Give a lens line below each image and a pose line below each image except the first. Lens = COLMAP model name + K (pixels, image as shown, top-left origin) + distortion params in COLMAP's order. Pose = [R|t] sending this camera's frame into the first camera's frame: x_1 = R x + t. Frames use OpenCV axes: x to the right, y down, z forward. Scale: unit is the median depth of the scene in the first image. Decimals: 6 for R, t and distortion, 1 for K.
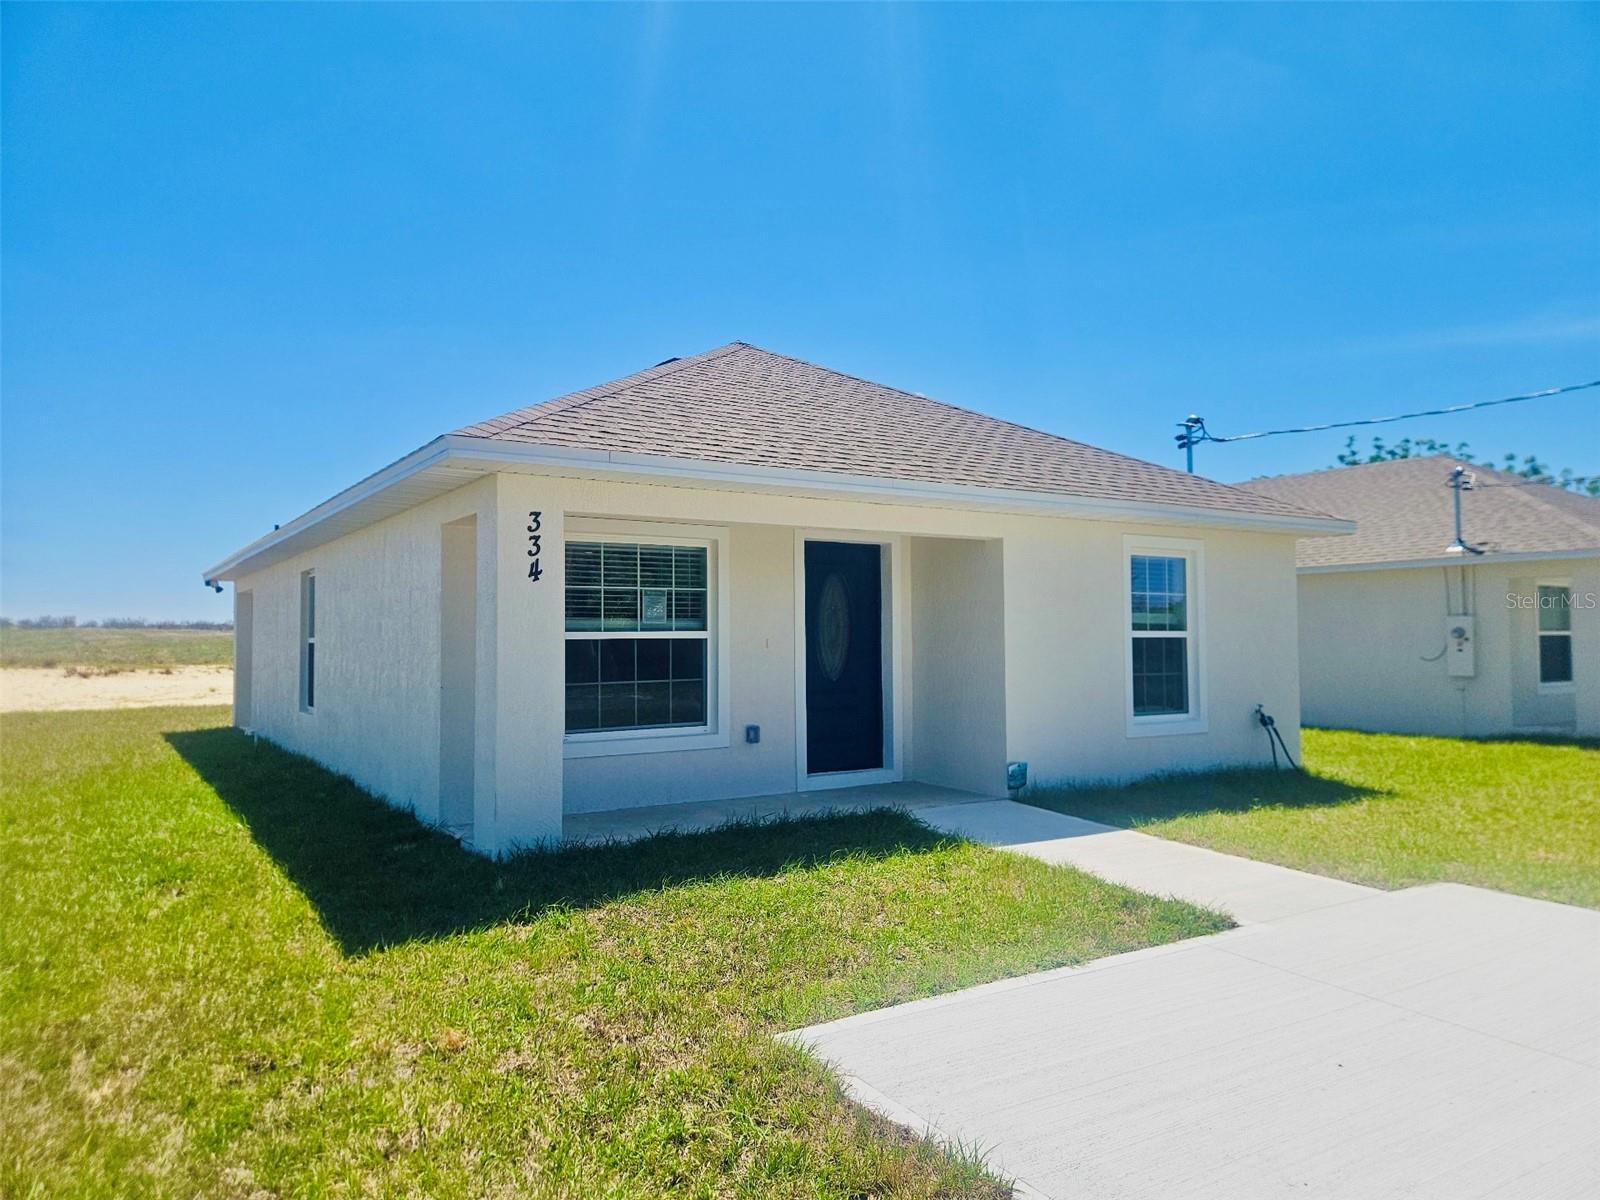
lens RADIAL K [[1071.2, 0, 797.1], [0, 1071.2, 600.5], [0, 0, 1]] dist [0.066314, -0.063109]
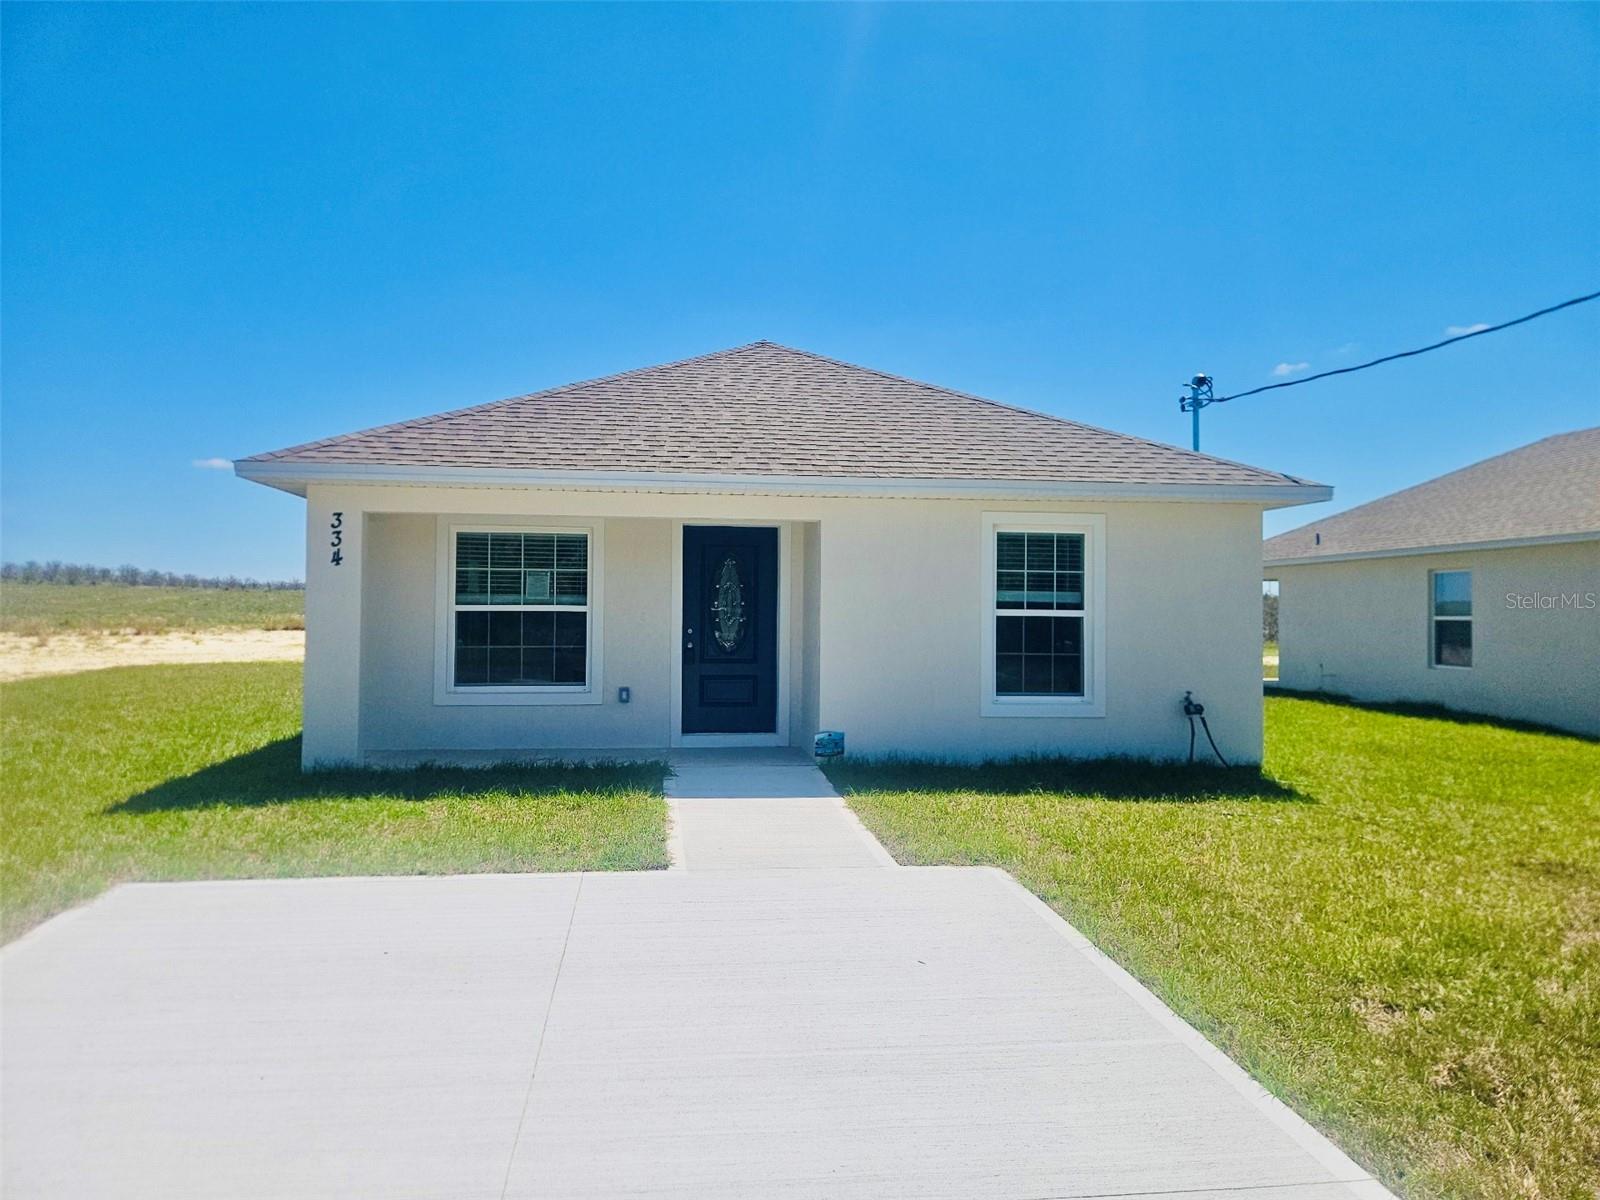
lens RADIAL K [[1071.2, 0, 803.0], [0, 1071.2, 594.1], [0, 0, 1]] dist [0.066314, -0.063109]
pose [[0.900890, 0.003901, -0.434030, 0.641915], [0.002703, 0.999890, 0.014596, -0.000521], [0.434039, -0.014322, 0.900780, 0.041027]]
